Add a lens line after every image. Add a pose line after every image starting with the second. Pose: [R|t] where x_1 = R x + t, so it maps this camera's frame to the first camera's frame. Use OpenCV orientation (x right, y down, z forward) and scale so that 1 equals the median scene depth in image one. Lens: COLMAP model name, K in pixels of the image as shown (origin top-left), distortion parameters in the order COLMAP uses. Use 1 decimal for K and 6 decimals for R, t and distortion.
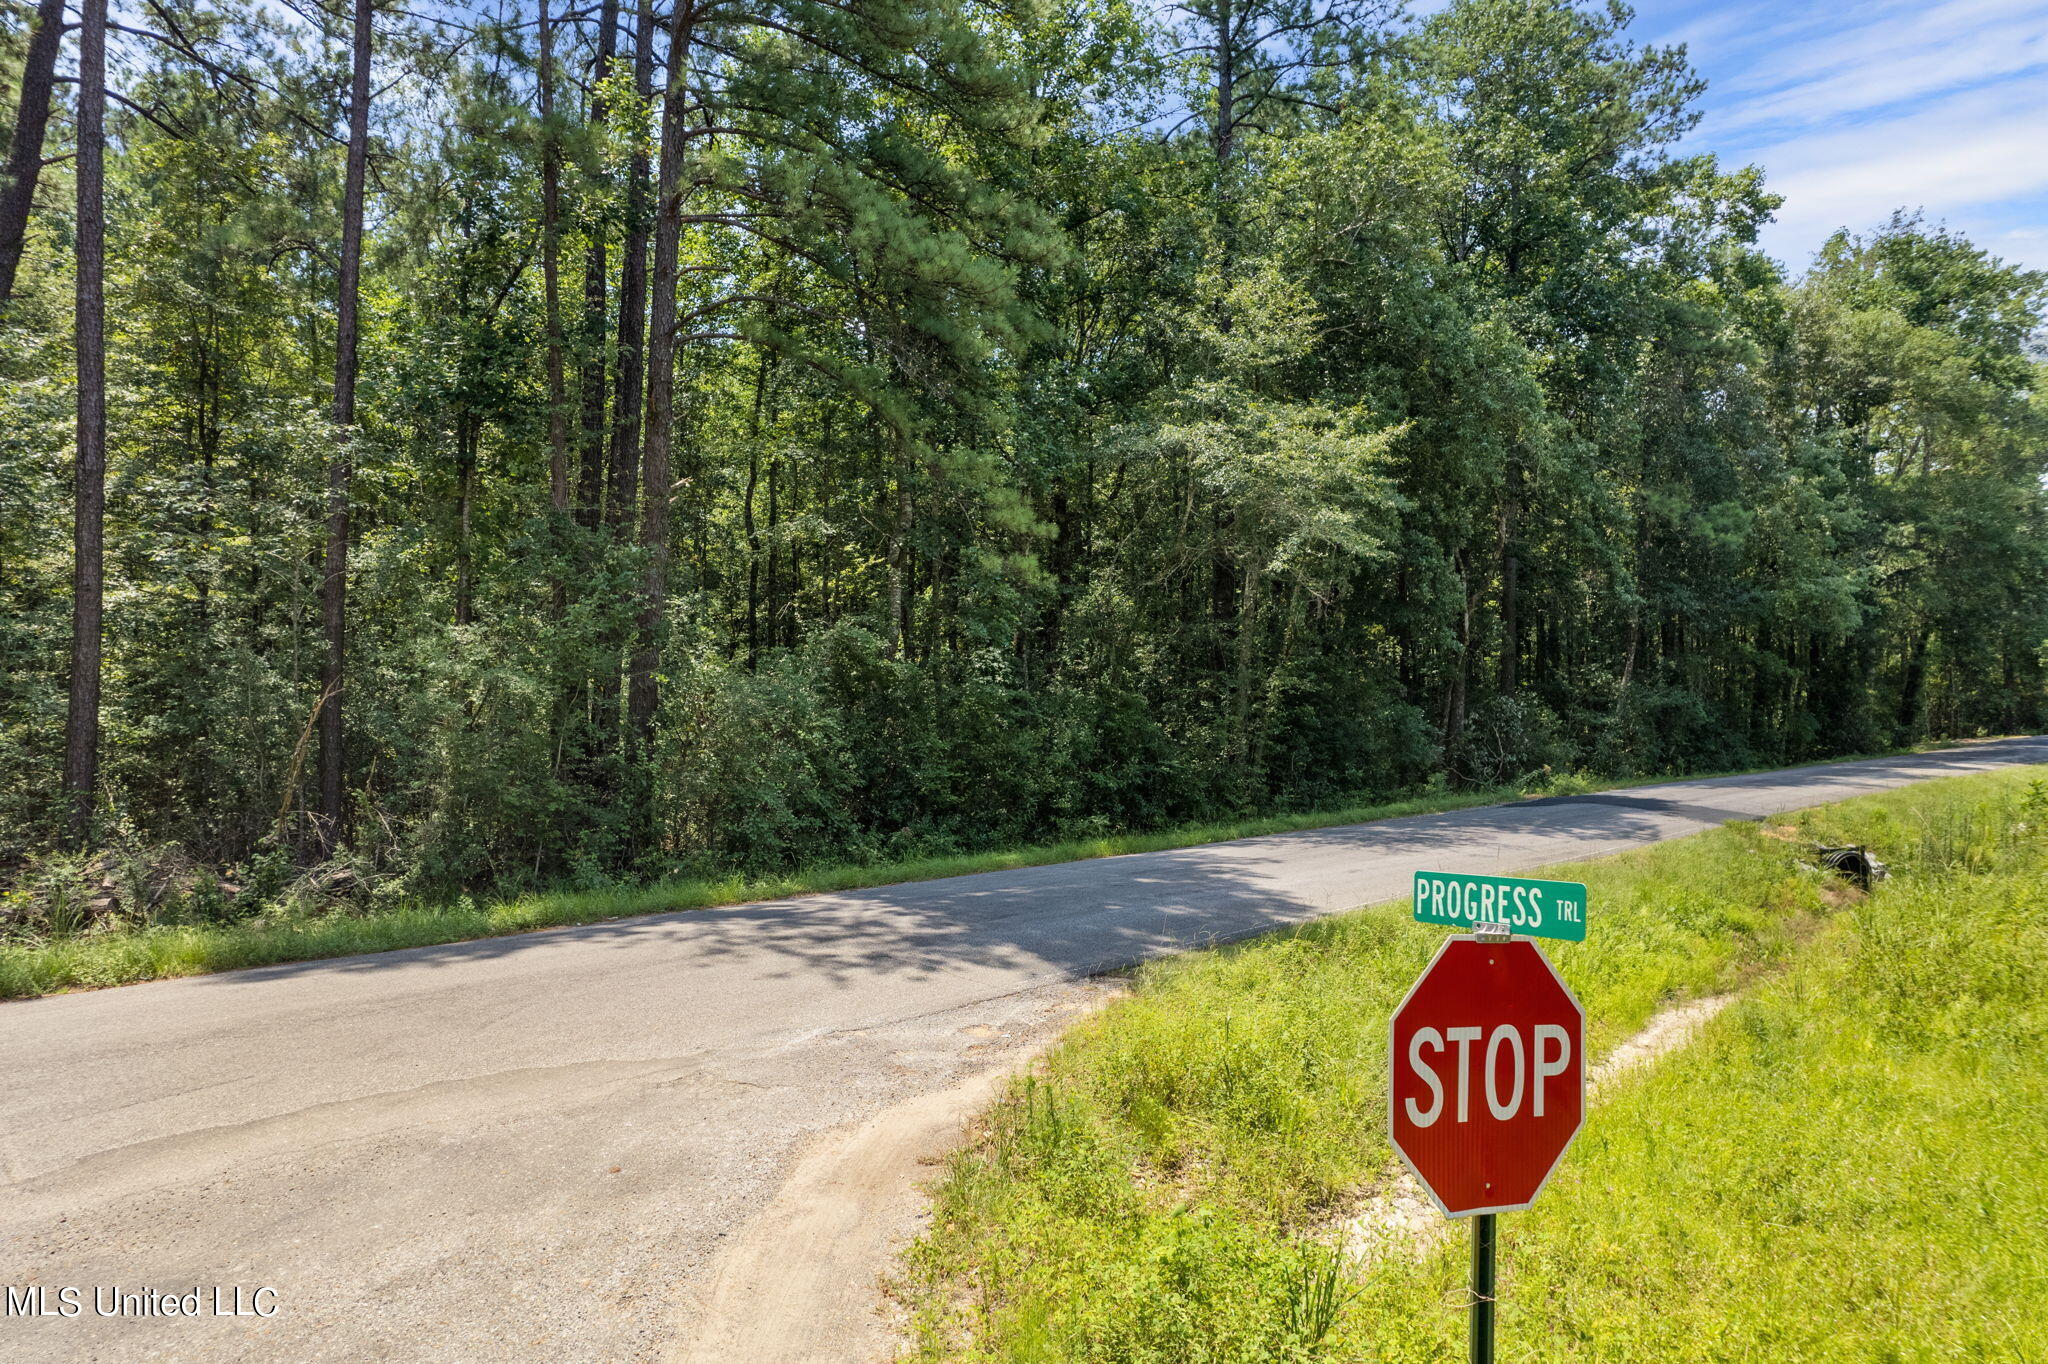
lens RADIAL K [[1328.6, 0, 1024.0], [0, 1328.6, 682.0], [0, 0, 1]] dist [-0.059657, 0.075236]
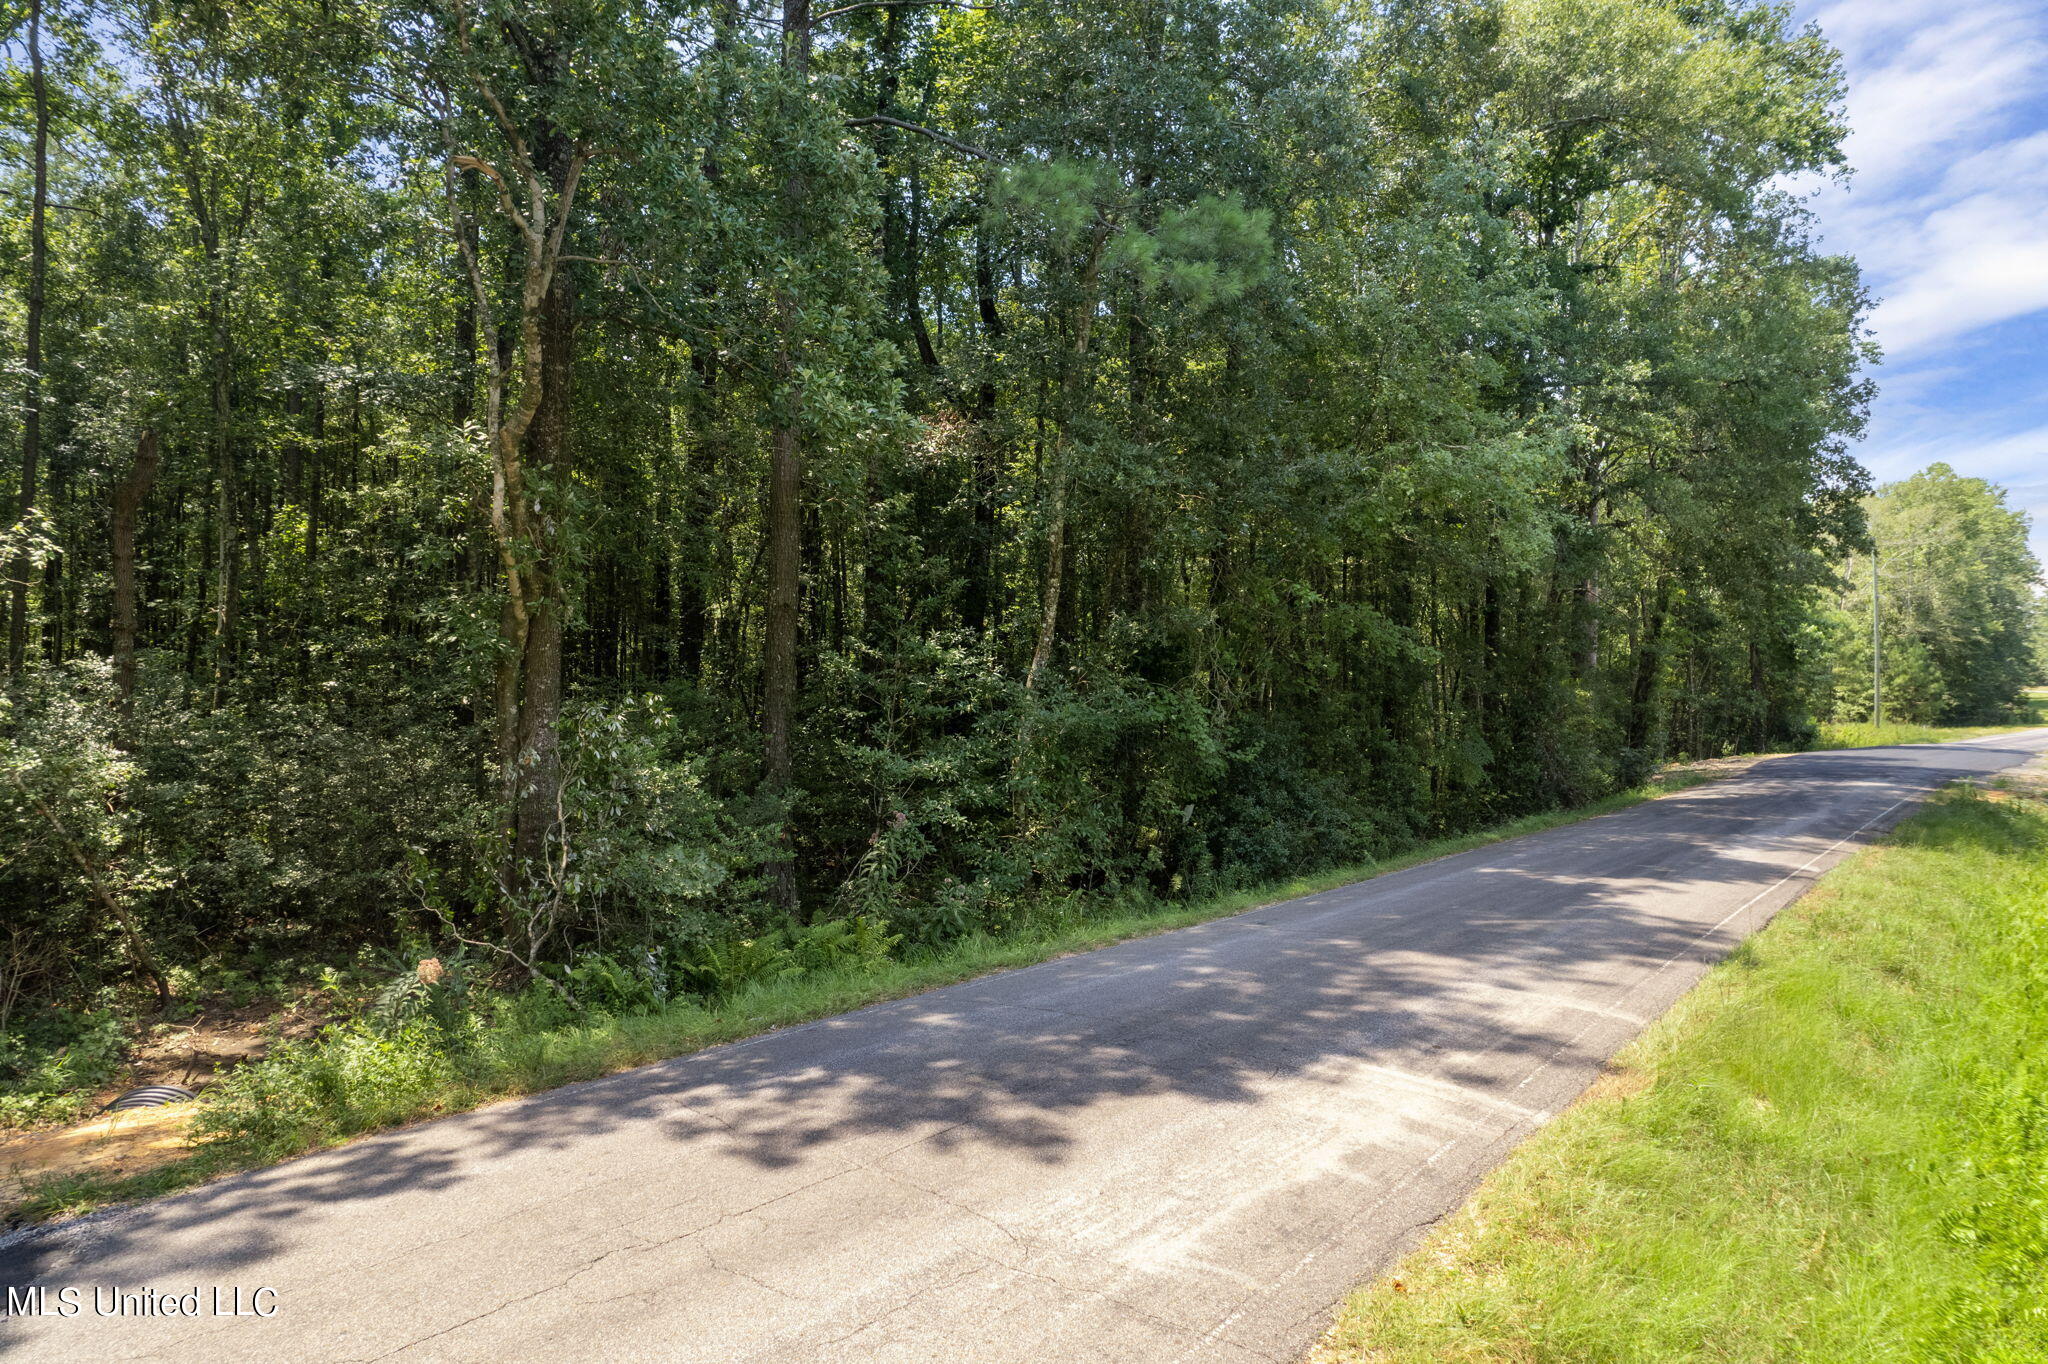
lens RADIAL K [[1328.6, 0, 1024.0], [0, 1328.6, 682.0], [0, 0, 1]] dist [-0.059657, 0.075236]
pose [[0.987682, -0.000749, 0.156472, 0.348192], [0.001112, 0.999997, -0.002233, 0.003358], [-0.156469, 0.002380, 0.987680, 0.520444]]
